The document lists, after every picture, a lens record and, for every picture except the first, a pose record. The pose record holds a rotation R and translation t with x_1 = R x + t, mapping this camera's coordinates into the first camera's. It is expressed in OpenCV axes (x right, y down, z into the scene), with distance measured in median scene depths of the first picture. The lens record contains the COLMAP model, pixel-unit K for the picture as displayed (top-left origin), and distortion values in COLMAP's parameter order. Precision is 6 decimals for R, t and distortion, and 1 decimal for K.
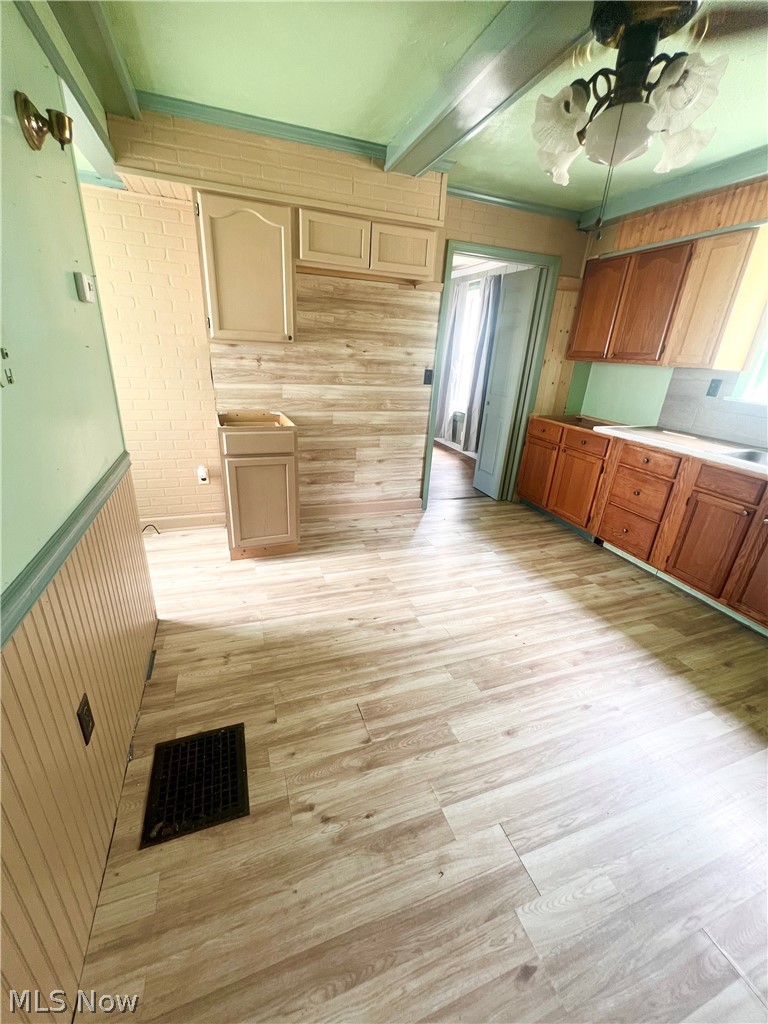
lens RADIAL K [[411.0, 0, 382.6], [0, 411.0, 514.2], [0, 0, 1]] dist [-0.000794, 0.000197]
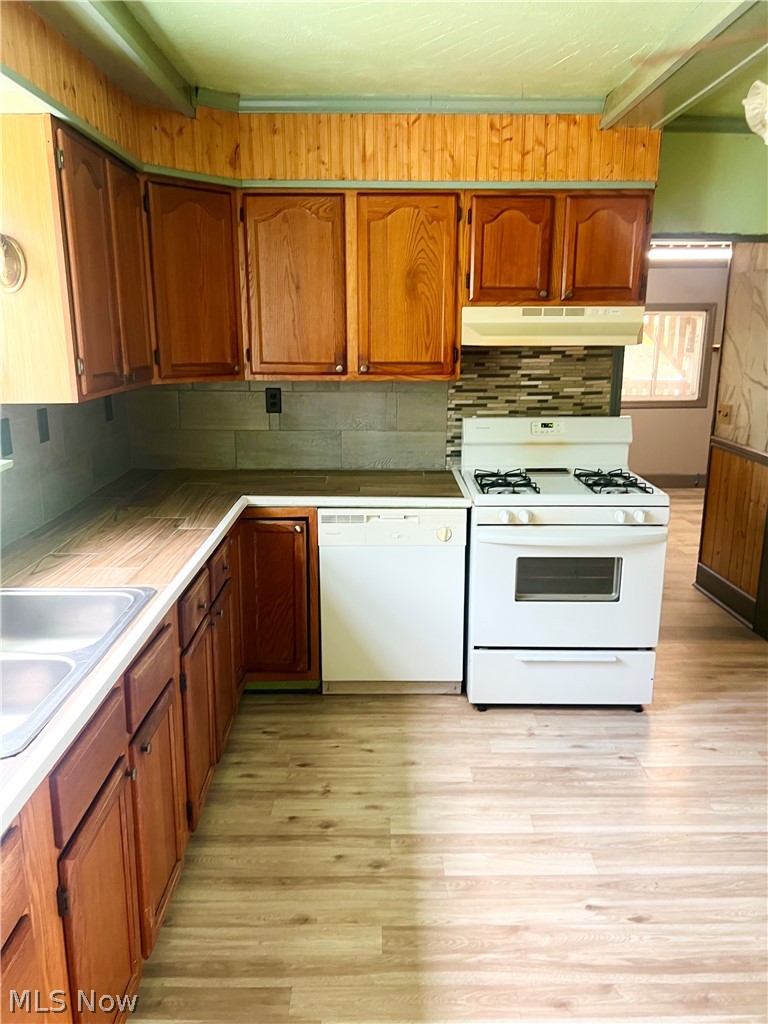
lens RADIAL K [[773.2, 0, 385.1], [0, 773.2, 517.2], [0, 0, 1]] dist [0.059049, -0.081166]
pose [[-0.941503, -0.134042, 0.309200, 0.389692], [0.077363, 0.807027, 0.585425, -0.522941], [-0.328005, 0.575100, -0.749449, 1.136055]]
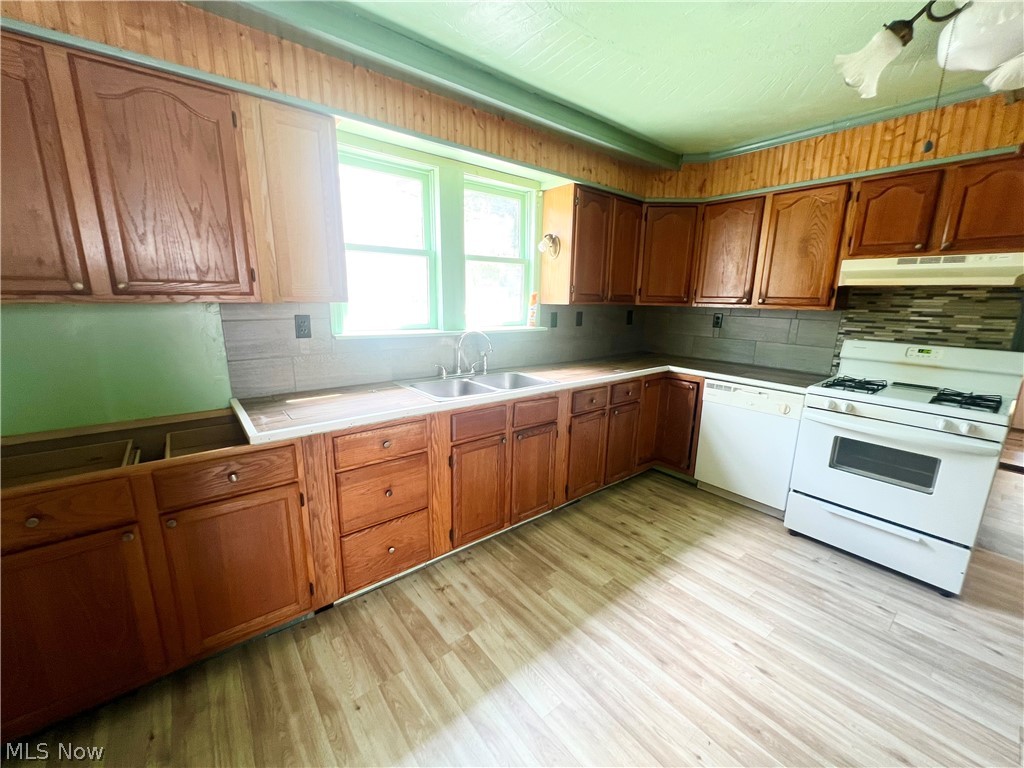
lens RADIAL K [[411.0, 0, 512.7], [0, 411.0, 386.4], [0, 0, 1]] dist [-0.000794, 0.000197]
pose [[-0.324998, -0.264365, 0.908013, 0.013392], [0.325662, 0.870127, 0.369896, -0.401942], [-0.887875, 0.415920, -0.196696, 0.953940]]
